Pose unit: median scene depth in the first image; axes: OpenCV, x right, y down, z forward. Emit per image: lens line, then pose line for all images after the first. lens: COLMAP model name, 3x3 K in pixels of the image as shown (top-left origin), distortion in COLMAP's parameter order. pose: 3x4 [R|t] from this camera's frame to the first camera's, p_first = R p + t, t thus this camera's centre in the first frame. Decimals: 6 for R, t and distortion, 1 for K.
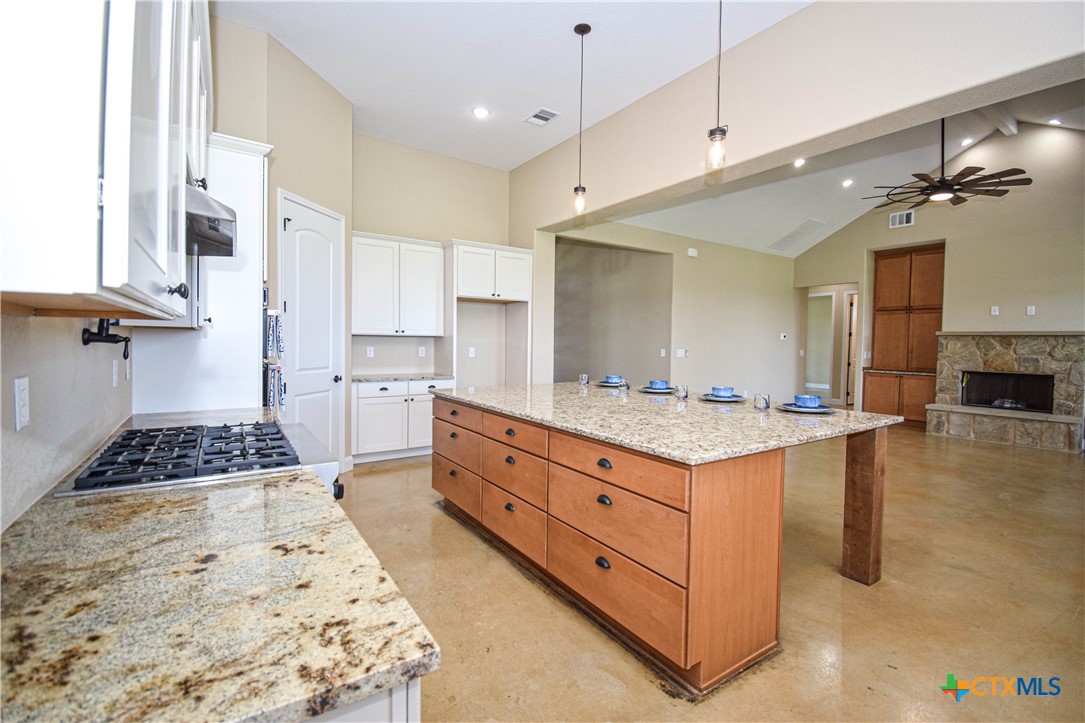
lens RADIAL K [[480.3, 0, 548.3], [0, 480.3, 357.7], [0, 0, 1]] dist [0.007741, -0.018651]
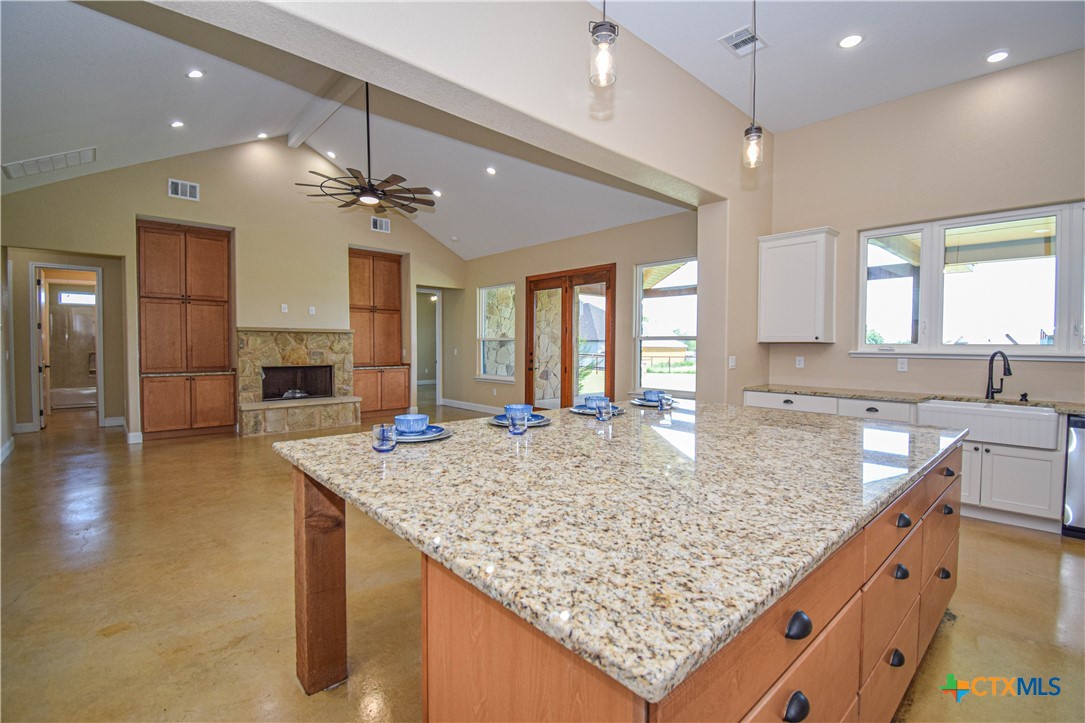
lens RADIAL K [[480.3, 0, 551.4], [0, 480.3, 358.8], [0, 0, 1]] dist [0.007741, -0.018651]
pose [[-0.152034, -0.044063, 0.987392, -0.232964], [0.026468, 0.998466, 0.048633, -0.024159], [-0.988021, 0.033528, -0.150635, 0.612883]]
